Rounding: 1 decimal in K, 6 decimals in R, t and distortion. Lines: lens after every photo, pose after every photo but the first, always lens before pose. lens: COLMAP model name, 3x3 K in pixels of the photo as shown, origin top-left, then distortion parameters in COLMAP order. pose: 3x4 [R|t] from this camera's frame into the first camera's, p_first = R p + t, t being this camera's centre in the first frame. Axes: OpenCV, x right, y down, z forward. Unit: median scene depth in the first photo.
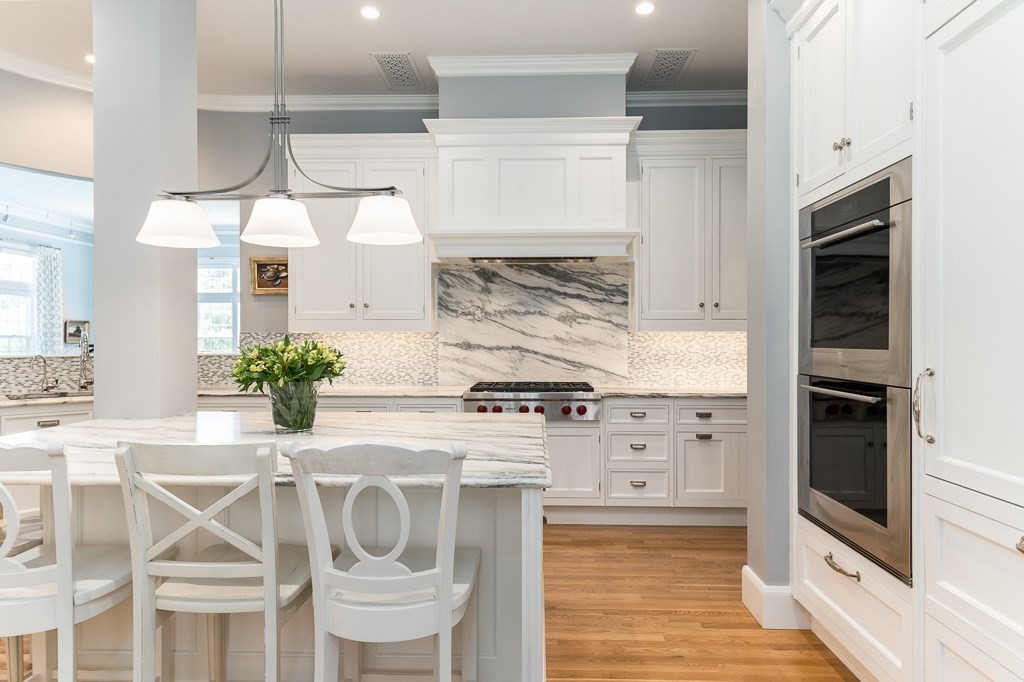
lens RADIAL K [[593.7, 0, 510.1], [0, 593.7, 340.2], [0, 0, 1]] dist [0.011762, -0.003708]
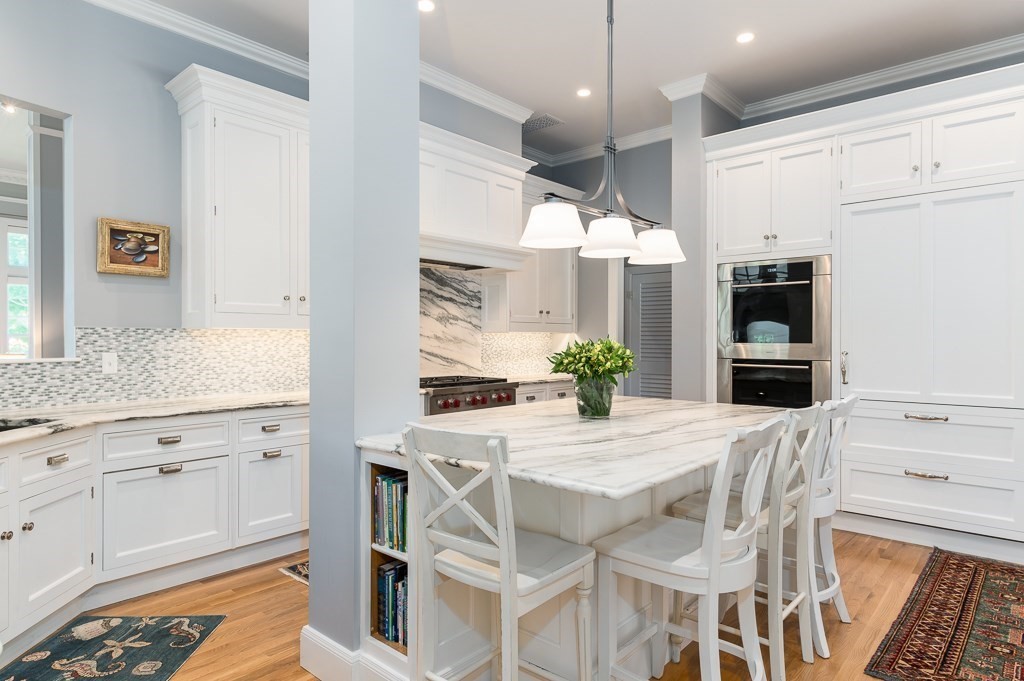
lens RADIAL K [[593.7, 0, 517.7], [0, 593.7, 341.3], [0, 0, 1]] dist [0.011762, -0.003708]
pose [[0.633274, -0.002804, 0.773922, -0.668850], [-0.000158, 0.999993, 0.003752, 0.000523], [-0.773927, -0.002499, 0.633270, 0.193671]]
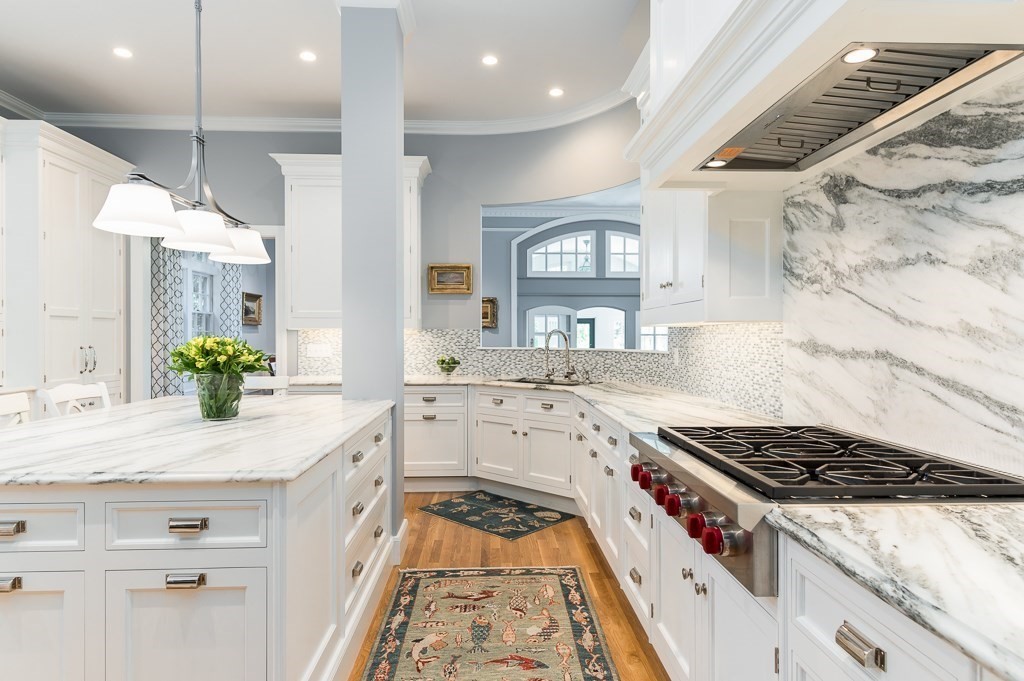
lens RADIAL K [[593.7, 0, 513.1], [0, 593.7, 338.6], [0, 0, 1]] dist [0.011762, -0.003708]
pose [[0.070942, 0.003551, -0.997474, 0.386650], [-0.002665, 0.999991, 0.003371, 0.001307], [0.997477, 0.002419, 0.070951, 0.728180]]
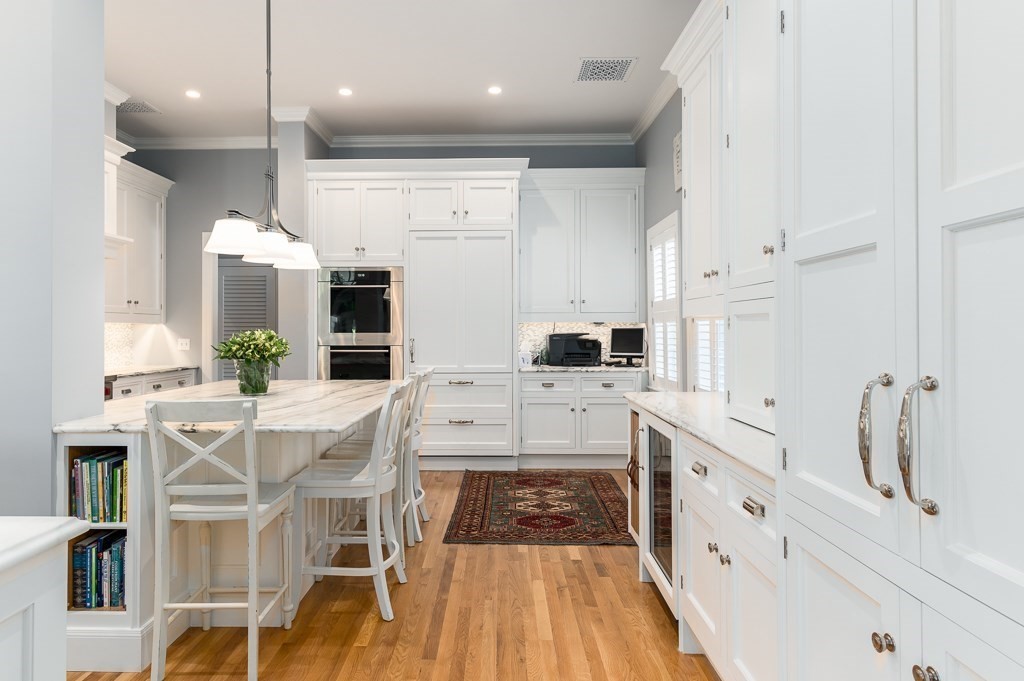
lens RADIAL K [[593.7, 0, 506.1], [0, 593.7, 331.7], [0, 0, 1]] dist [0.011762, -0.003708]
pose [[-0.037001, -0.004116, 0.999307, -0.887716], [0.002863, 0.999987, 0.004225, 0.000605], [-0.999311, 0.003018, -0.036989, 0.232114]]
